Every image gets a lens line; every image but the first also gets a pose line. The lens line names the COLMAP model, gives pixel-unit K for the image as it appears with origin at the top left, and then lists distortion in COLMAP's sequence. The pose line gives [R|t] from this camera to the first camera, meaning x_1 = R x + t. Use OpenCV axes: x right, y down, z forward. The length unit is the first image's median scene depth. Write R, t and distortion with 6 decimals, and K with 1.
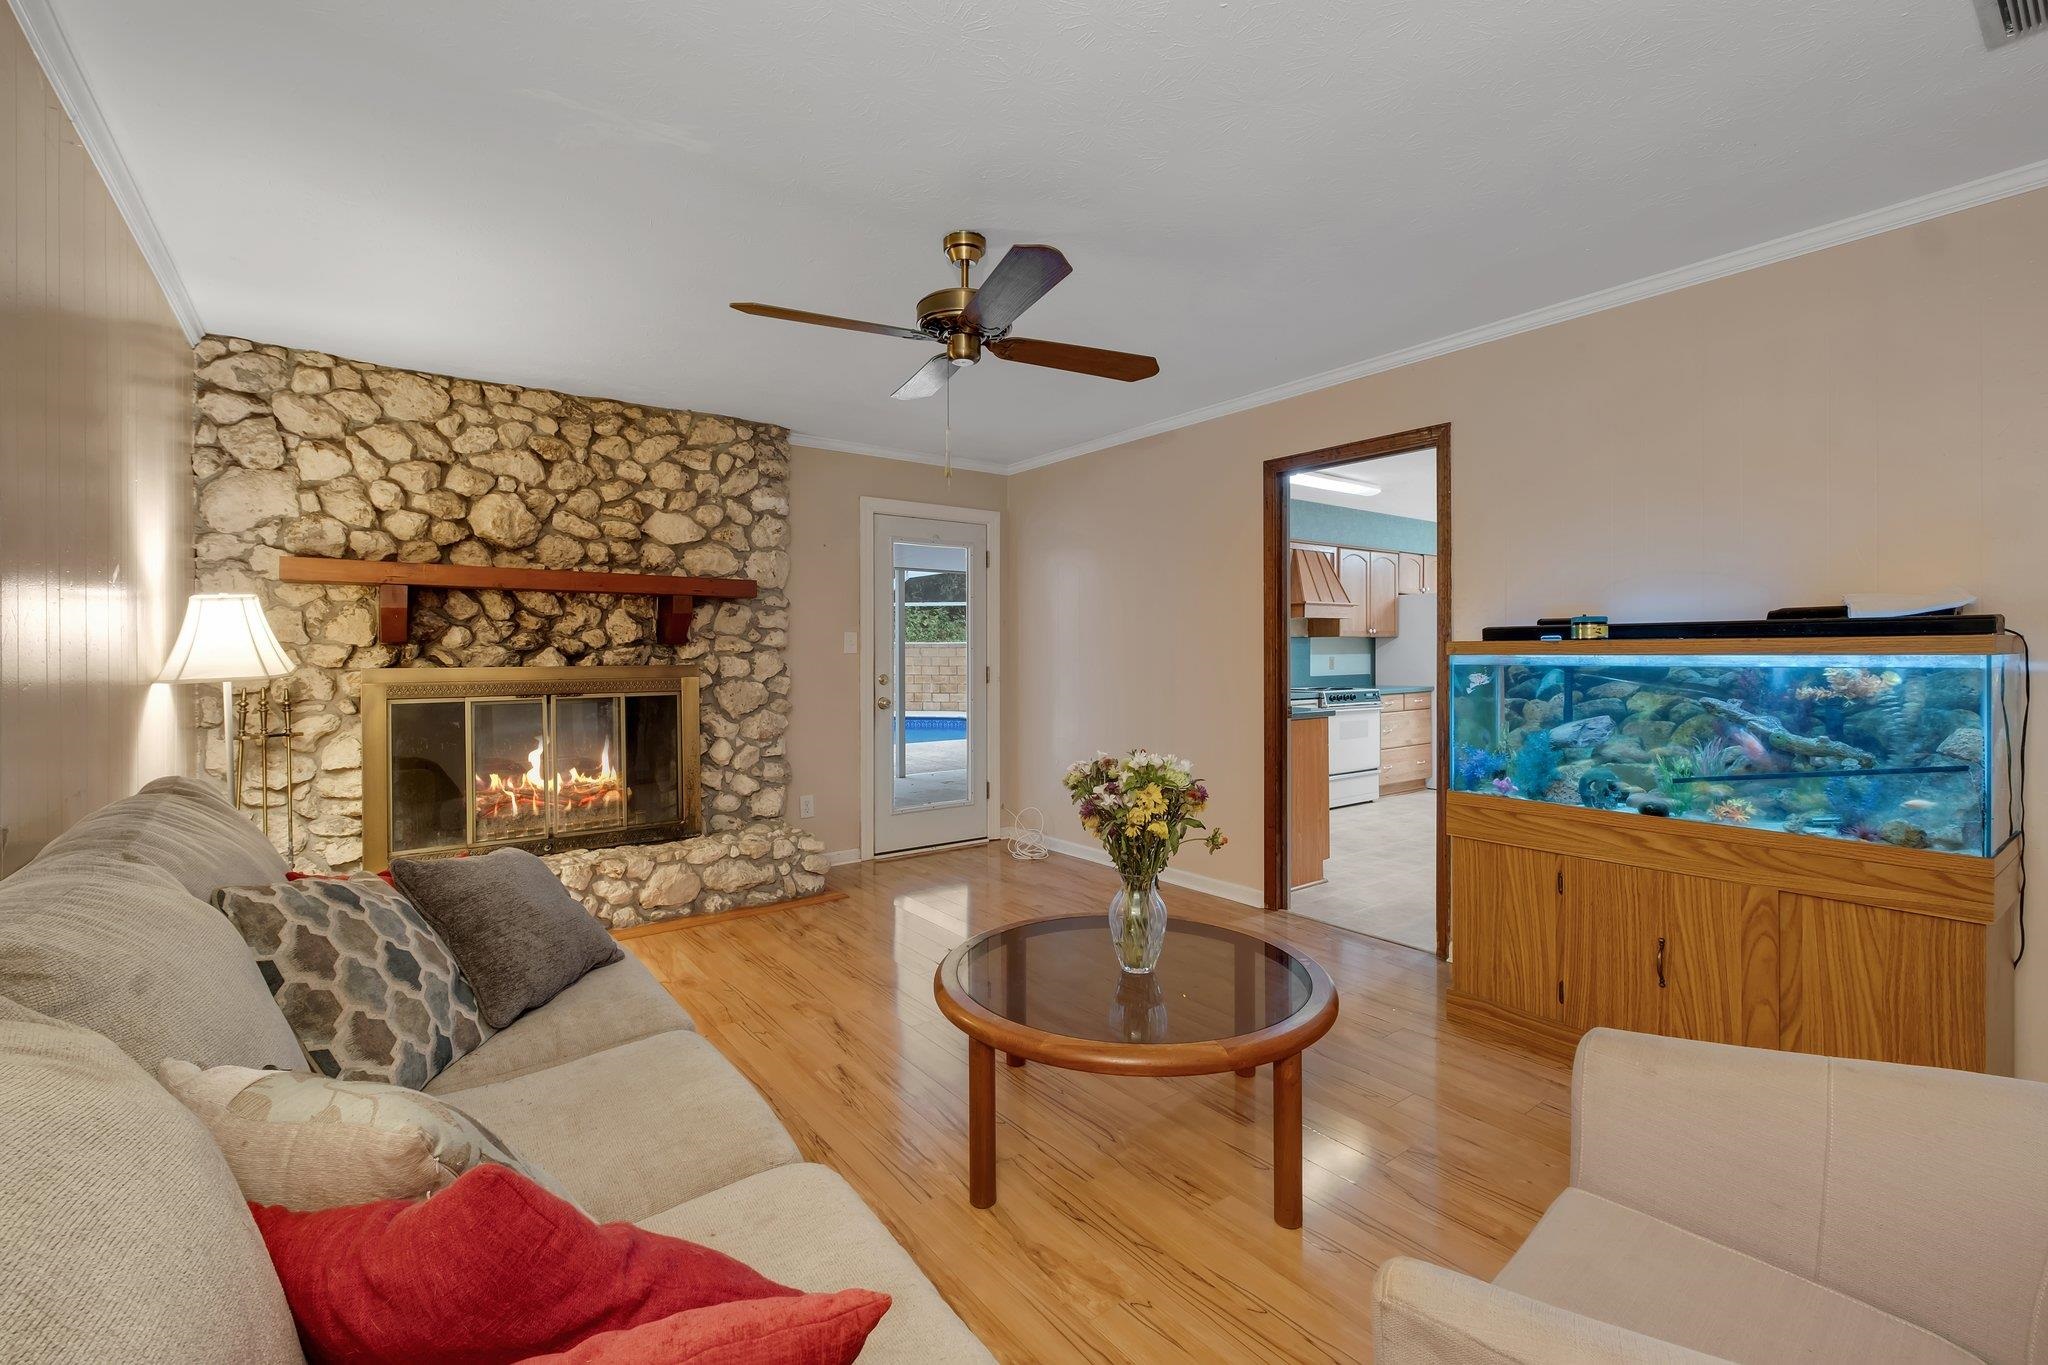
lens RADIAL K [[899.3, 0, 1008.3], [0, 899.3, 658.5], [0, 0, 1]] dist [-0.012785, 0.001105]
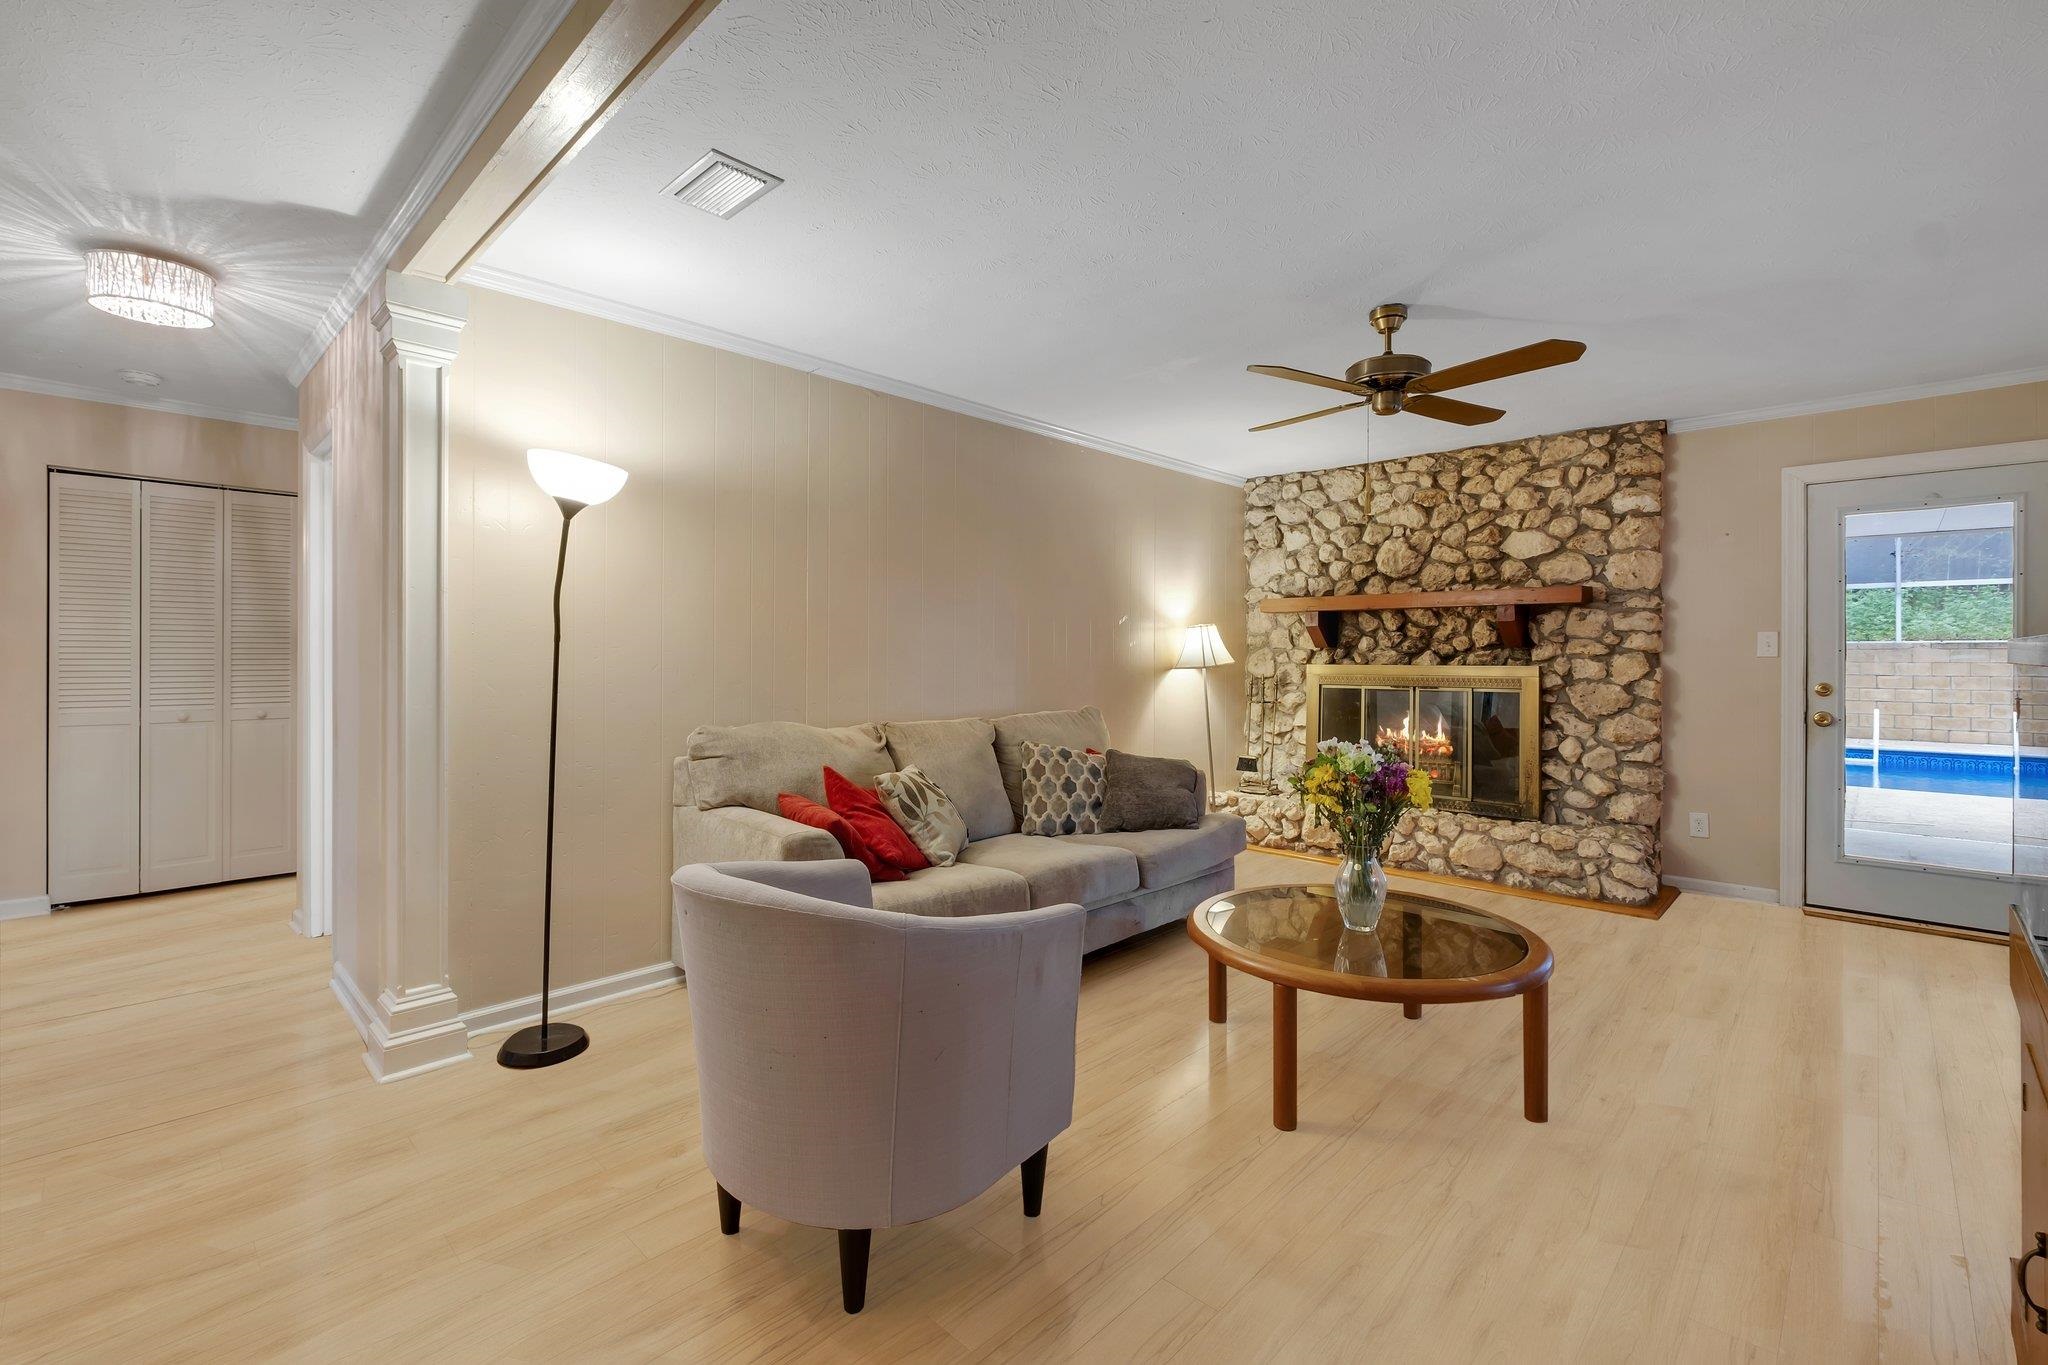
lens RADIAL K [[899.3, 0, 1018.5], [0, 899.3, 663.0], [0, 0, 1]] dist [-0.012785, 0.001105]
pose [[0.138188, 0.009768, -0.990358, 0.688719], [-0.010539, 0.999909, 0.008392, 0.000673], [0.990350, 0.009278, 0.138278, 0.229676]]
